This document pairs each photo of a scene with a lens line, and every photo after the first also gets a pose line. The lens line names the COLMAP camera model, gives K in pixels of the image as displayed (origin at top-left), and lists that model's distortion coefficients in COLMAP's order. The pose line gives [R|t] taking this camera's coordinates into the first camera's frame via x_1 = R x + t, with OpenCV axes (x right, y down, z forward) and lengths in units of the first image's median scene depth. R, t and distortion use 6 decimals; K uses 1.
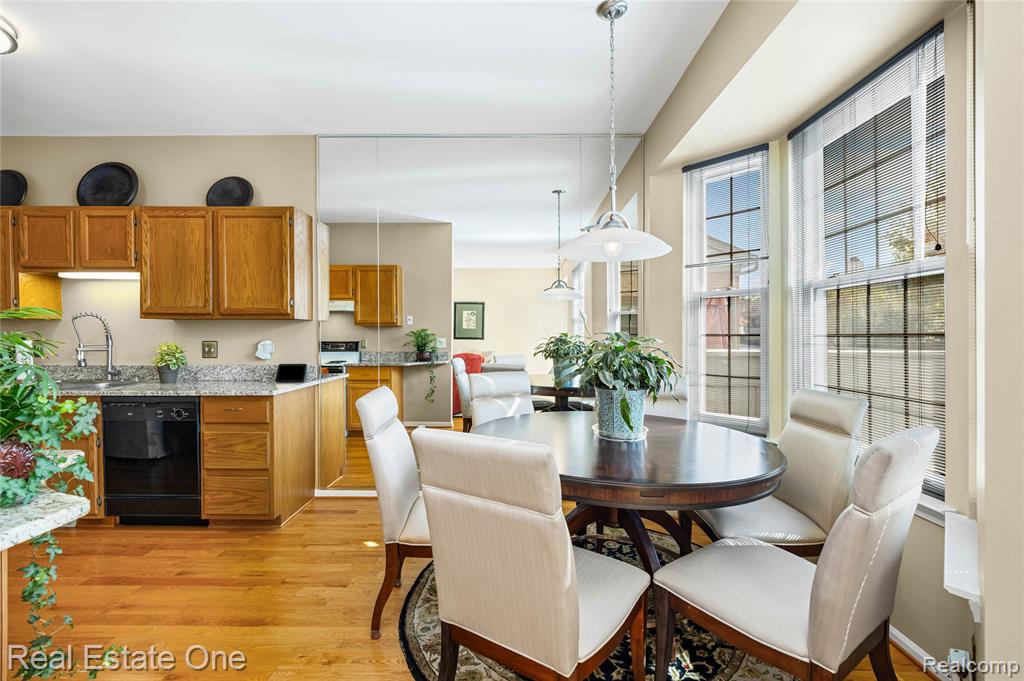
lens RADIAL K [[468.3, 0, 510.2], [0, 468.3, 339.7], [0, 0, 1]] dist [-0.000879, -0.000125]
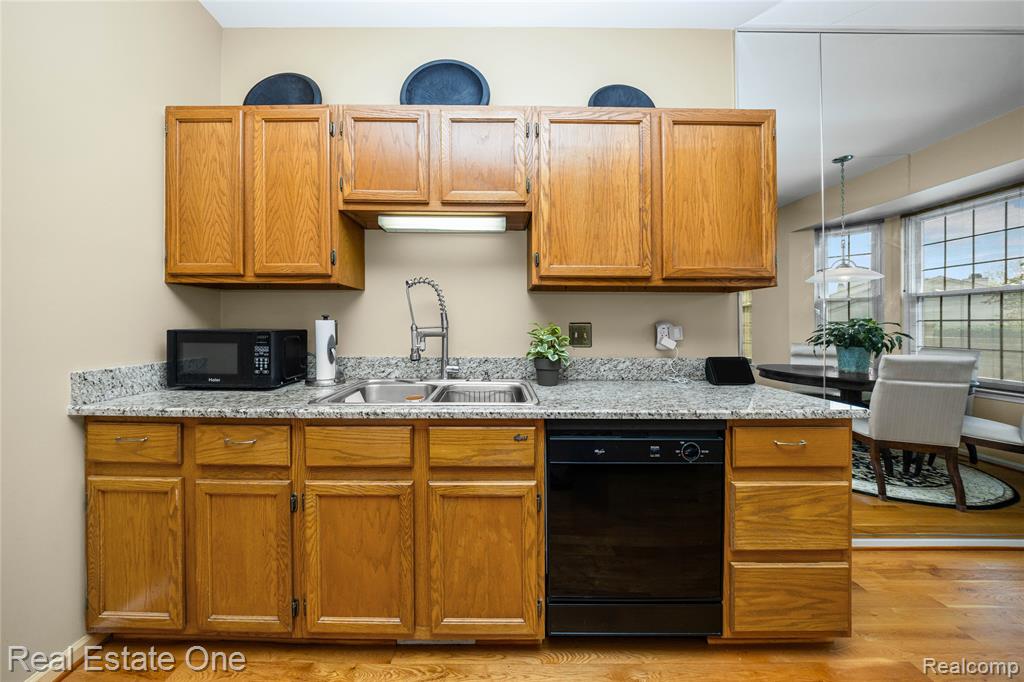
lens RADIAL K [[342.8, 0, 510.5], [0, 342.8, 331.6], [0, 0, 1]] dist [-0.005738, -0.000099]
pose [[0.999887, 0.002042, 0.014896, -0.832026], [-0.002099, 0.999991, 0.003818, 0.015840], [-0.014888, -0.003849, 0.999882, 0.543504]]
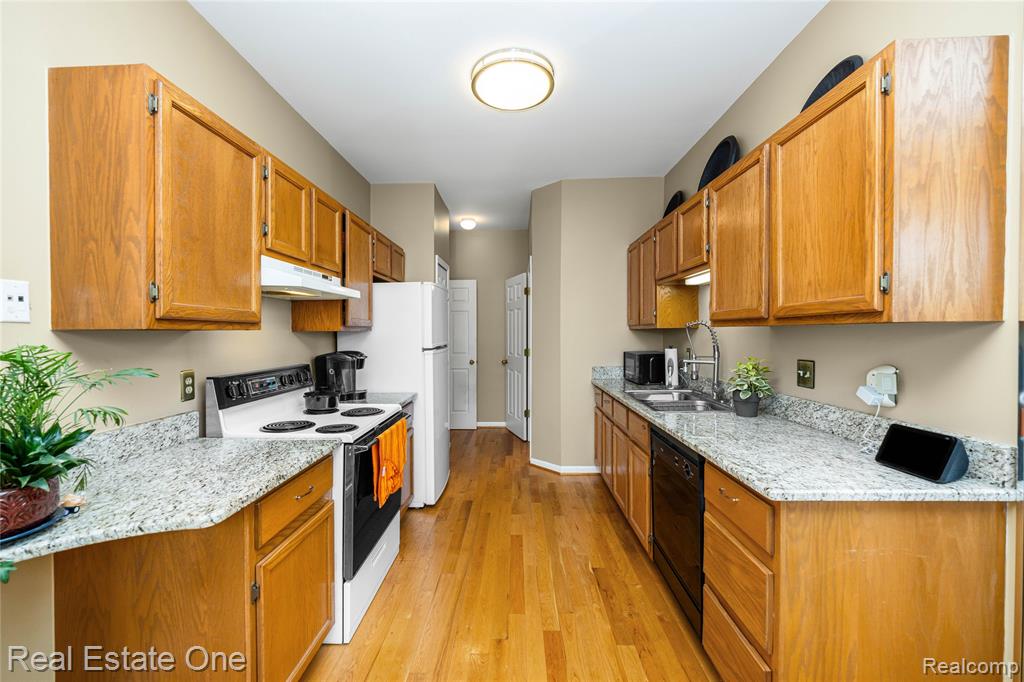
lens RADIAL K [[405.6, 0, 507.2], [0, 405.6, 339.4], [0, 0, 1]] dist [-0.004227, -0.000248]
pose [[-0.018359, 0.016160, -0.999701, -0.110377], [-0.005620, 0.999852, 0.016266, -0.034184], [0.999816, 0.005917, -0.018266, 0.678766]]
